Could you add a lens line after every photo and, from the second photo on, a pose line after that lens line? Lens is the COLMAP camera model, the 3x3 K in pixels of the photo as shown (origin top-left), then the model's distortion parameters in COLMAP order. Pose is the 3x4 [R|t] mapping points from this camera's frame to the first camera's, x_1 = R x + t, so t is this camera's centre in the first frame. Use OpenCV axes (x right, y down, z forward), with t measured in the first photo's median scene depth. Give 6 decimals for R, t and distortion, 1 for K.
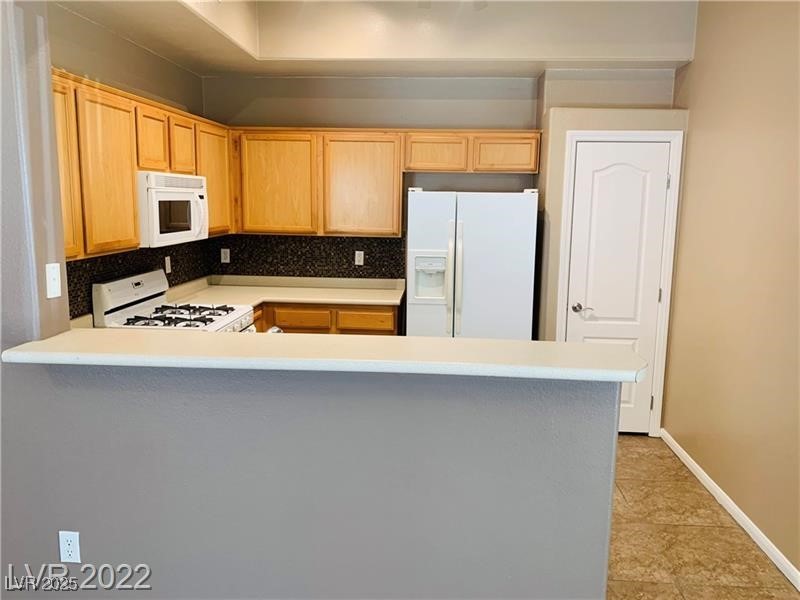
lens RADIAL K [[621.0, 0, 405.8], [0, 621.0, 295.5], [0, 0, 1]] dist [0.026017, -0.027353]
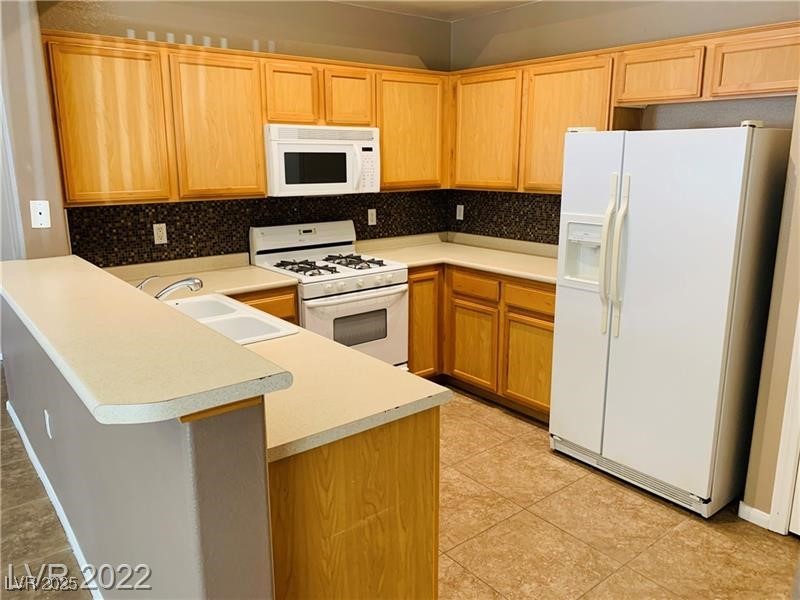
lens RADIAL K [[621.0, 0, 395.6], [0, 621.0, 298.5], [0, 0, 1]] dist [0.026017, -0.027353]
pose [[0.665542, 0.148246, -0.731489, 0.434338], [-0.100939, 0.988949, 0.108585, -0.031782], [0.739503, 0.001568, 0.673151, 0.341318]]
